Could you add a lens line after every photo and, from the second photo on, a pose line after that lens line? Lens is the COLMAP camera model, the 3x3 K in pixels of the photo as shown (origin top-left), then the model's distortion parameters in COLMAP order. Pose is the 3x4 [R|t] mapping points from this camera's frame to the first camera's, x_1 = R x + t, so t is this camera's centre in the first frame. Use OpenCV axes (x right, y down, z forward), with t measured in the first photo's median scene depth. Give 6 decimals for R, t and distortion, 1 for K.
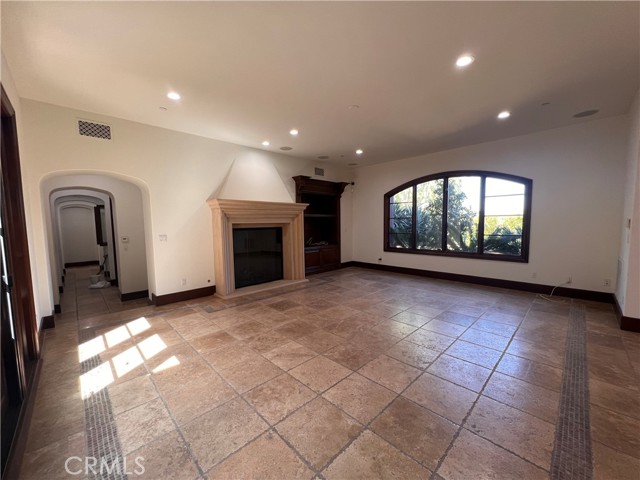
lens RADIAL K [[255.7, 0, 323.0], [0, 255.7, 238.6], [0, 0, 1]] dist [-0.003155, 0.000674]
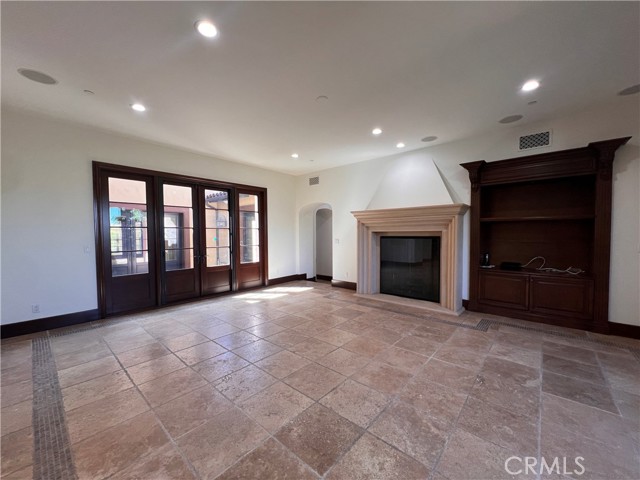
lens RADIAL K [[255.7, 0, 320.4], [0, 255.7, 242.7], [0, 0, 1]] dist [-0.003155, 0.000674]
pose [[0.063932, 0.049603, -0.996721, 0.662148], [-0.058816, 0.997215, 0.045855, -0.045017], [0.996220, 0.055691, 0.066672, 0.641582]]
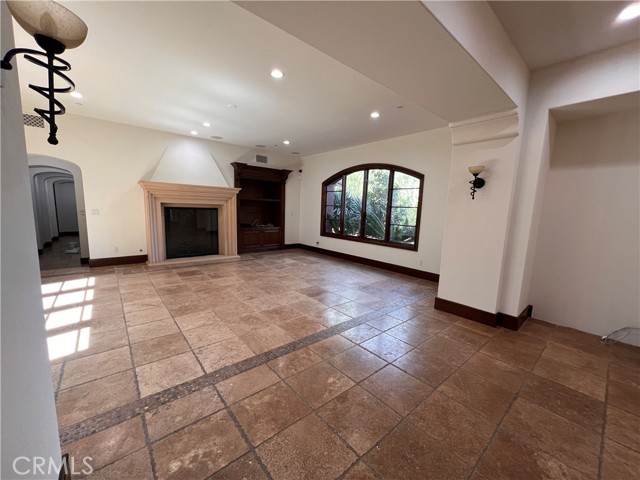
lens RADIAL K [[255.7, 0, 324.1], [0, 255.7, 239.8], [0, 0, 1]] dist [-0.003155, 0.000674]
pose [[0.996456, 0.056555, -0.062273, 0.426181], [-0.052553, 0.996558, 0.064116, -0.003937], [0.065685, -0.060616, 0.995998, -0.109694]]
